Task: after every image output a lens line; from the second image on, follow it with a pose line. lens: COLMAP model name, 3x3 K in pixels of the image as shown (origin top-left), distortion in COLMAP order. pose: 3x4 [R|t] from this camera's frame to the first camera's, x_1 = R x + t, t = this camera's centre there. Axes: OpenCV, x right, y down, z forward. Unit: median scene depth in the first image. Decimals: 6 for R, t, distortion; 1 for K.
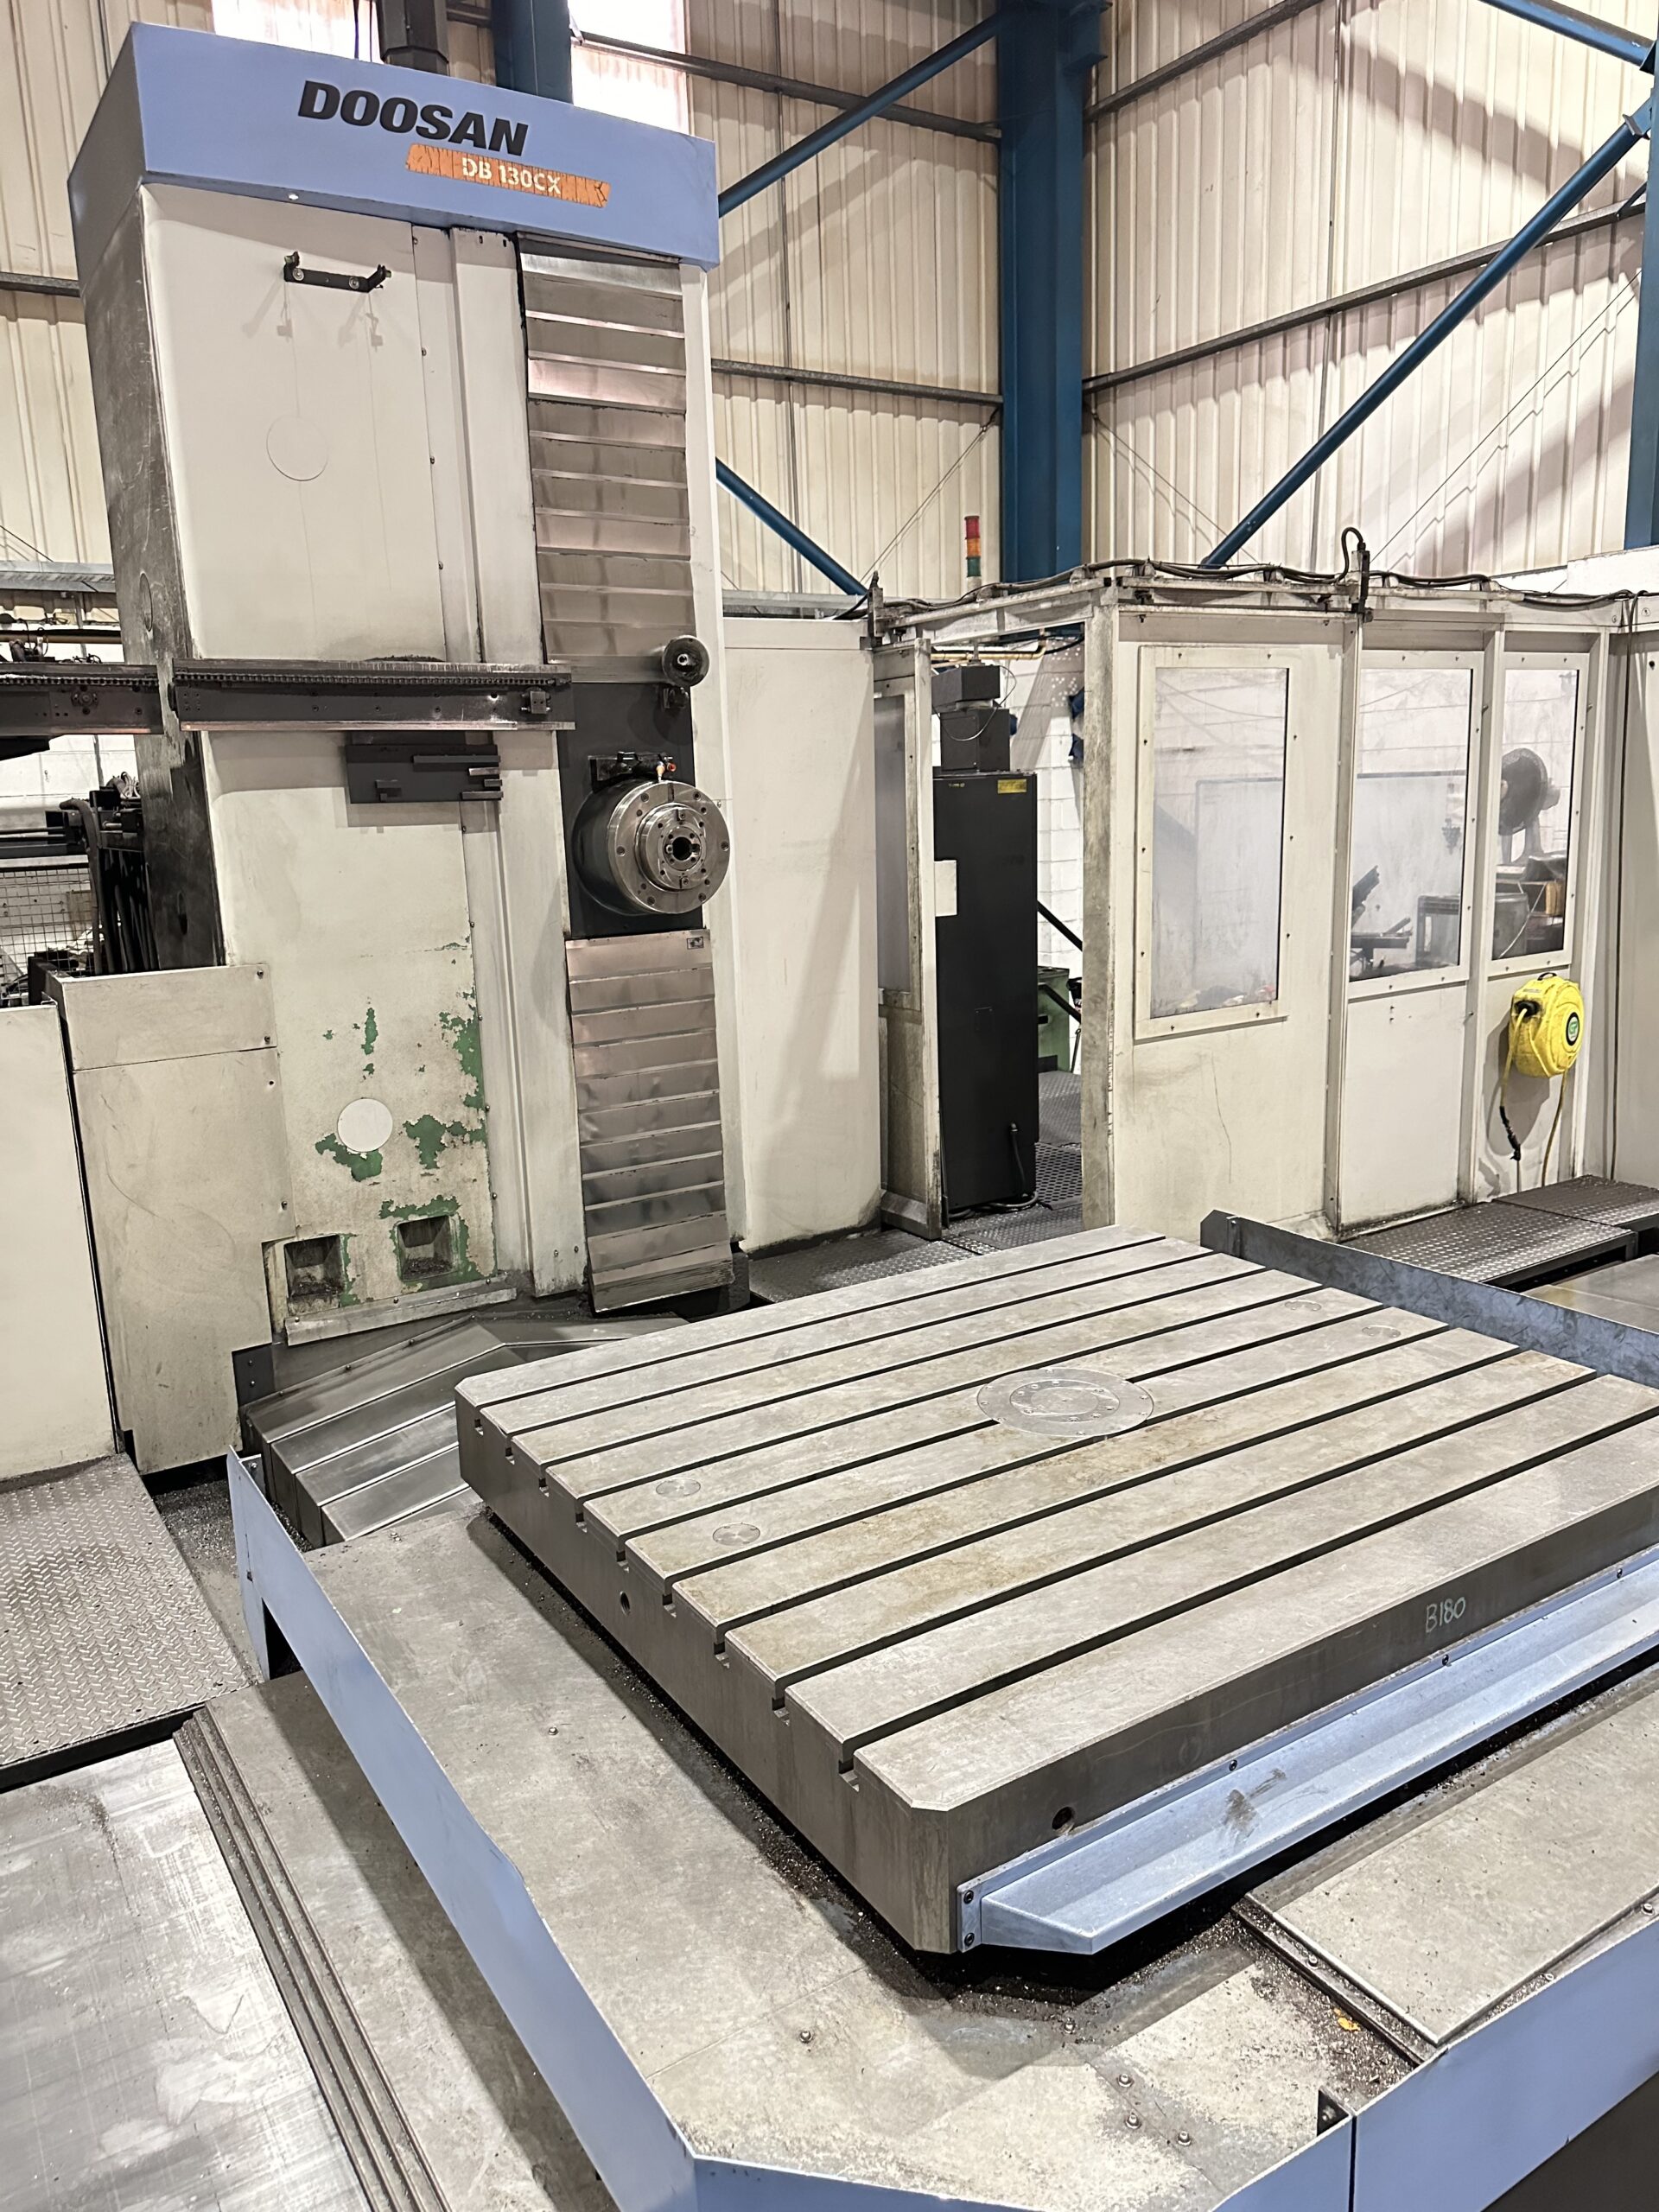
lens RADIAL K [[1556.3, 0, 825.8], [0, 1556.3, 1104.2], [0, 0, 1]] dist [0.061715, -0.081015]
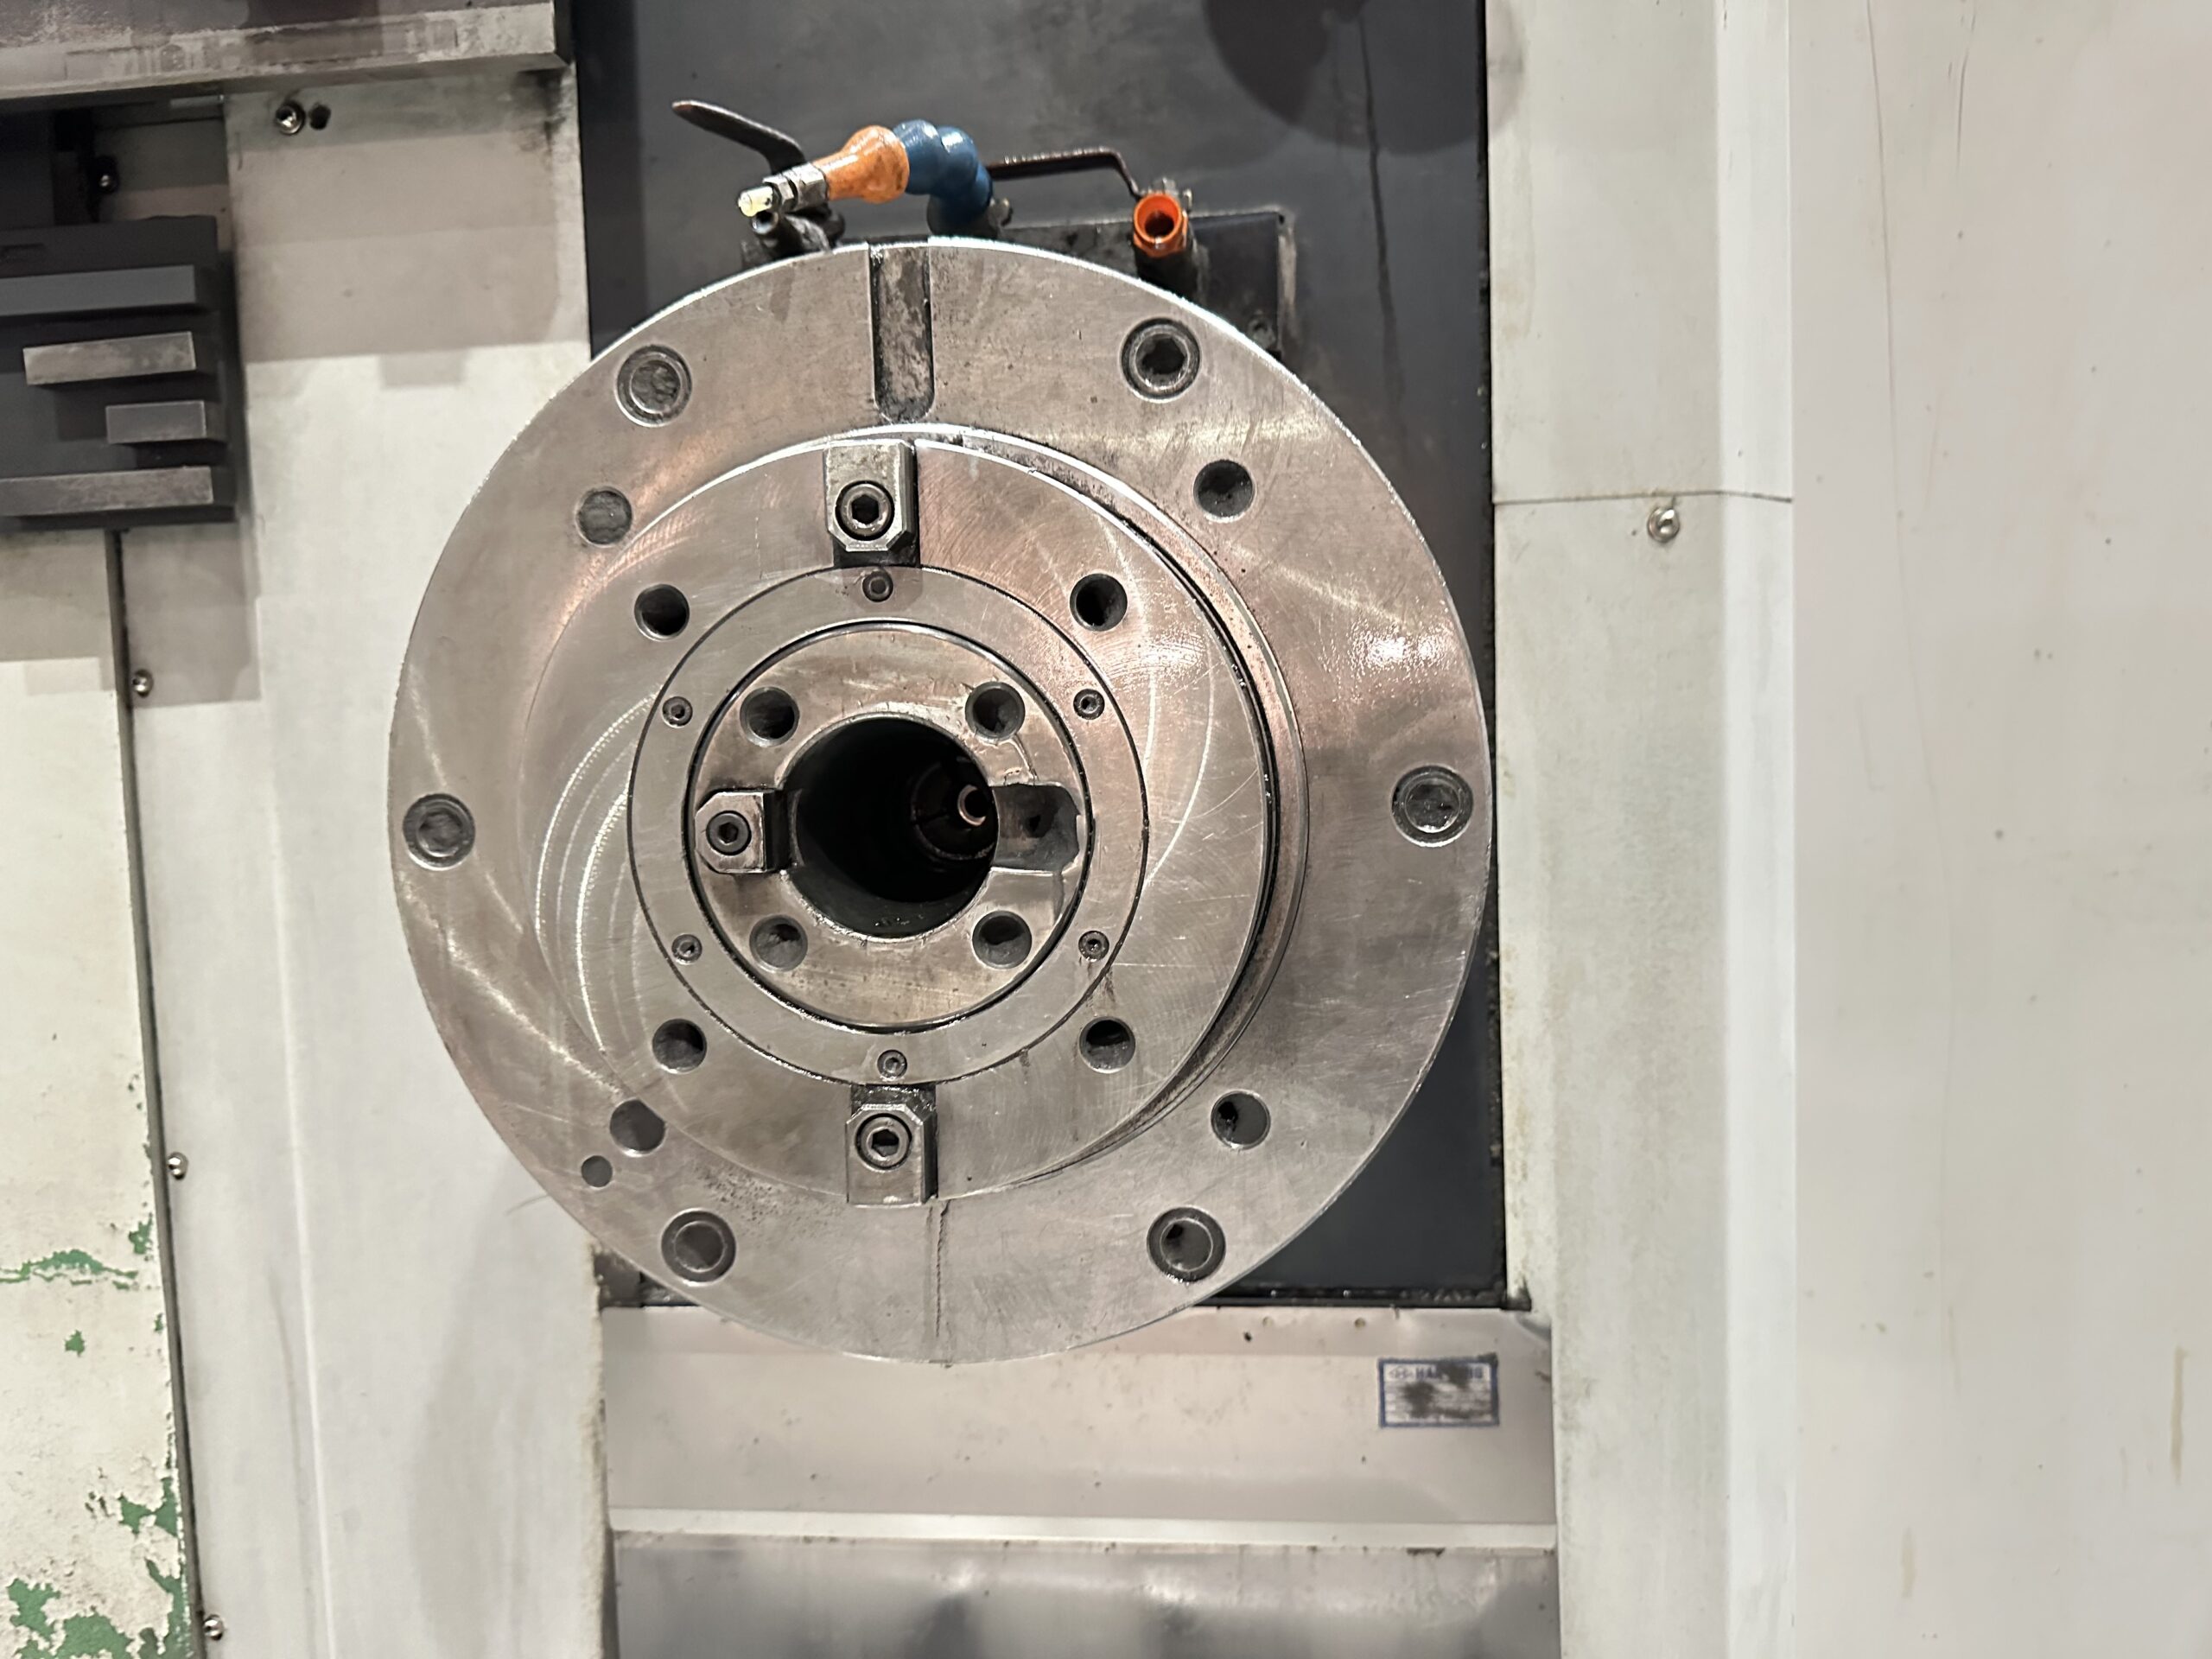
lens RADIAL K [[1556.3, 0, 1096.0], [0, 1556.3, 837.0], [0, 0, 1]] dist [0.061715, -0.081015]
pose [[0.781657, 0.048634, -0.621809, -0.017007], [-0.116640, 0.990765, -0.069134, -0.157264], [0.612705, 0.126567, 0.780111, 0.923585]]
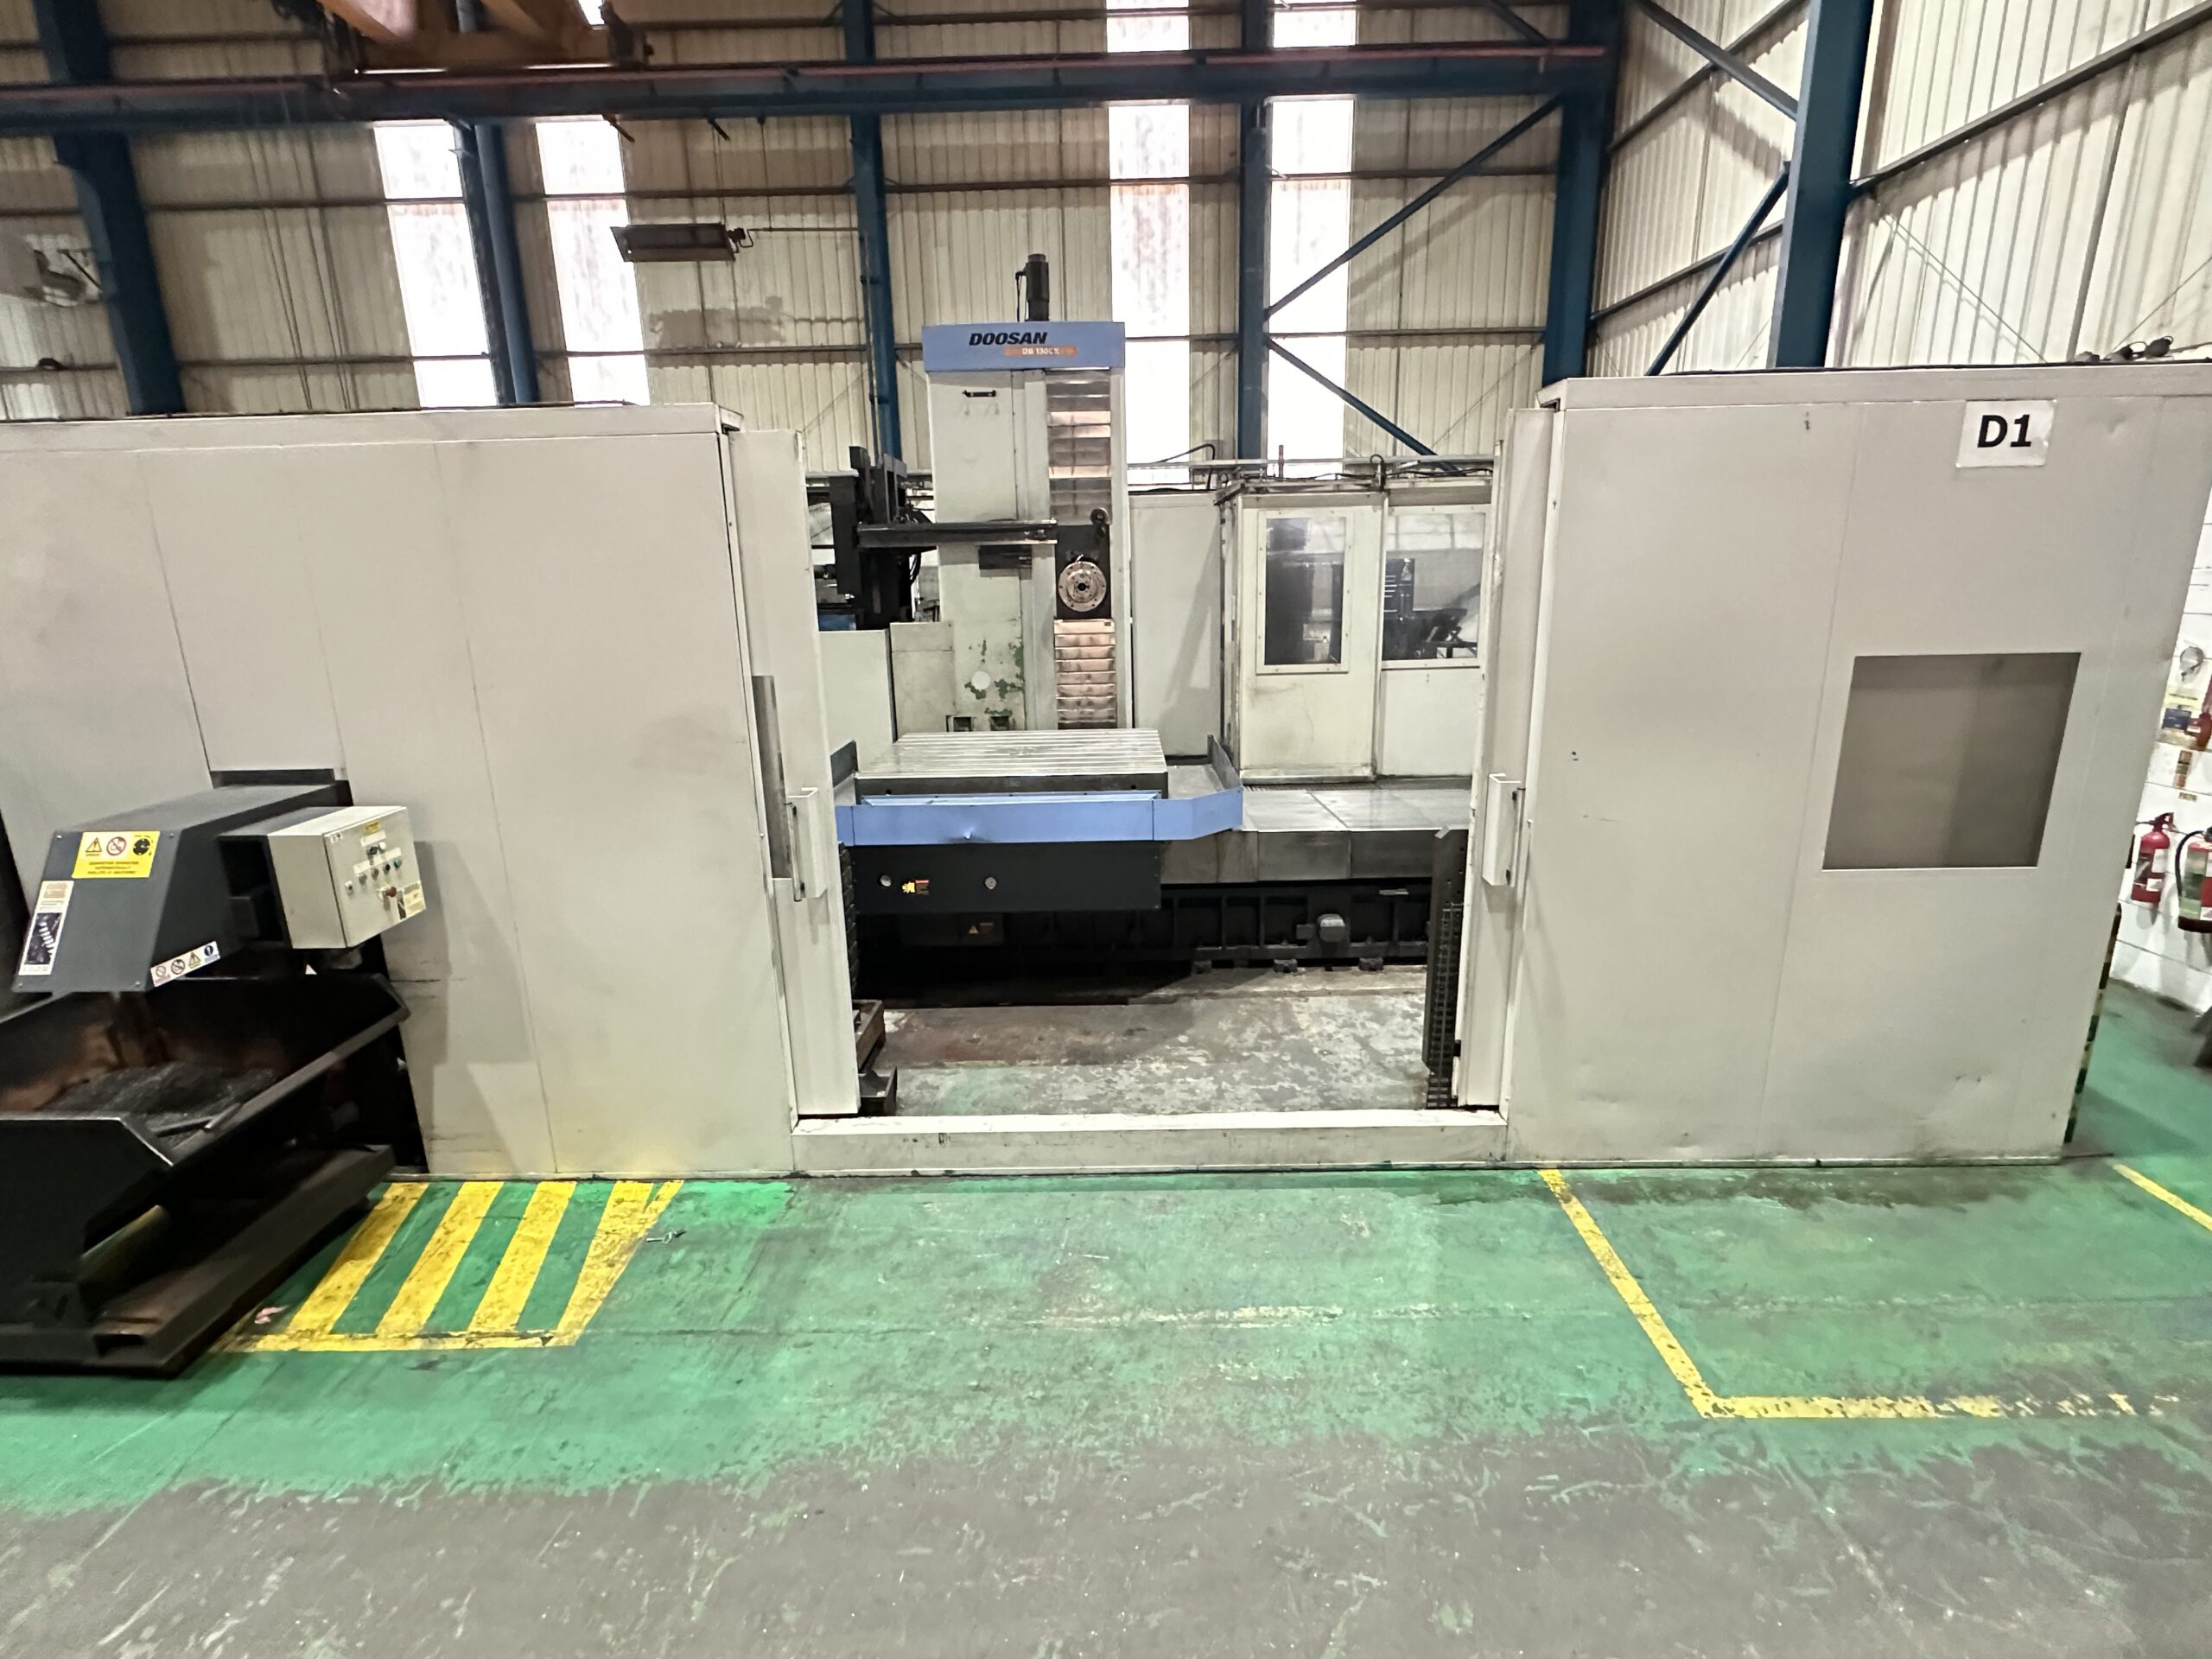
lens RADIAL K [[1066.7, 0, 1107.2], [0, 1066.7, 843.8], [0, 0, 1]] dist [-0.010308, 0.002708]
pose [[0.839998, 0.153841, -0.520323, 0.983801], [-0.115631, 0.987689, 0.105352, 0.077876], [0.530125, -0.028330, 0.847446, -0.572982]]
